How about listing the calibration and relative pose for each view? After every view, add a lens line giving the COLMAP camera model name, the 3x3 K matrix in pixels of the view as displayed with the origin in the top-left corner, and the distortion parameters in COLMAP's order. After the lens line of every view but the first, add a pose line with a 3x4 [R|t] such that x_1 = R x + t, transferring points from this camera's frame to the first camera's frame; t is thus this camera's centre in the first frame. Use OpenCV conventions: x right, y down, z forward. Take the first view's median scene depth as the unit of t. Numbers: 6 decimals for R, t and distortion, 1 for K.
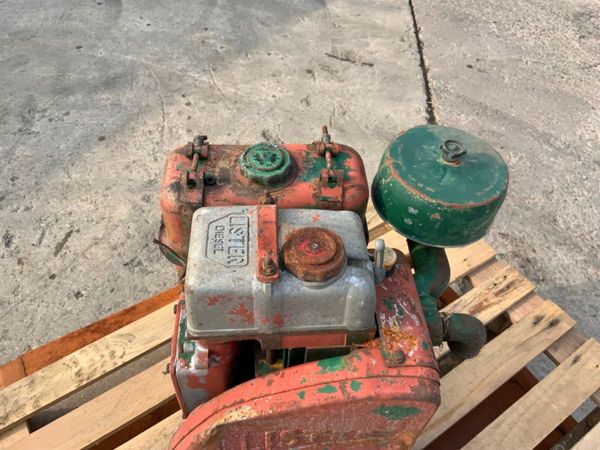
lens RADIAL K [[509.3, 0, 300.7], [0, 509.3, 231.2], [0, 0, 1]] dist [0.049057, -0.100405]
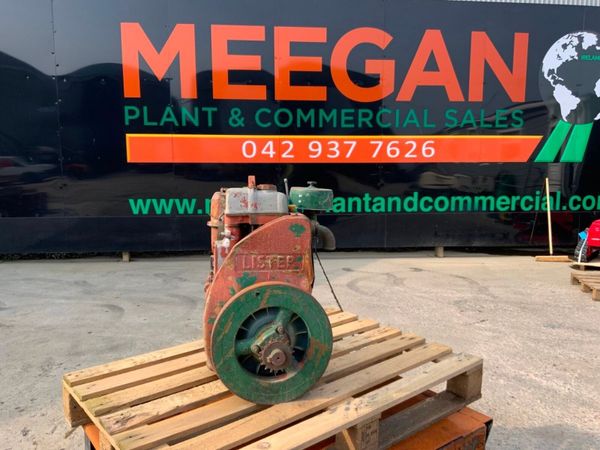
lens RADIAL K [[509.3, 0, 304.0], [0, 509.3, 224.7], [0, 0, 1]] dist [0.049057, -0.100405]
pose [[0.994389, -0.034146, 0.100119, -0.010941], [0.092239, 0.743241, -0.662635, 0.375402], [-0.051786, 0.668152, 0.742220, -0.196898]]
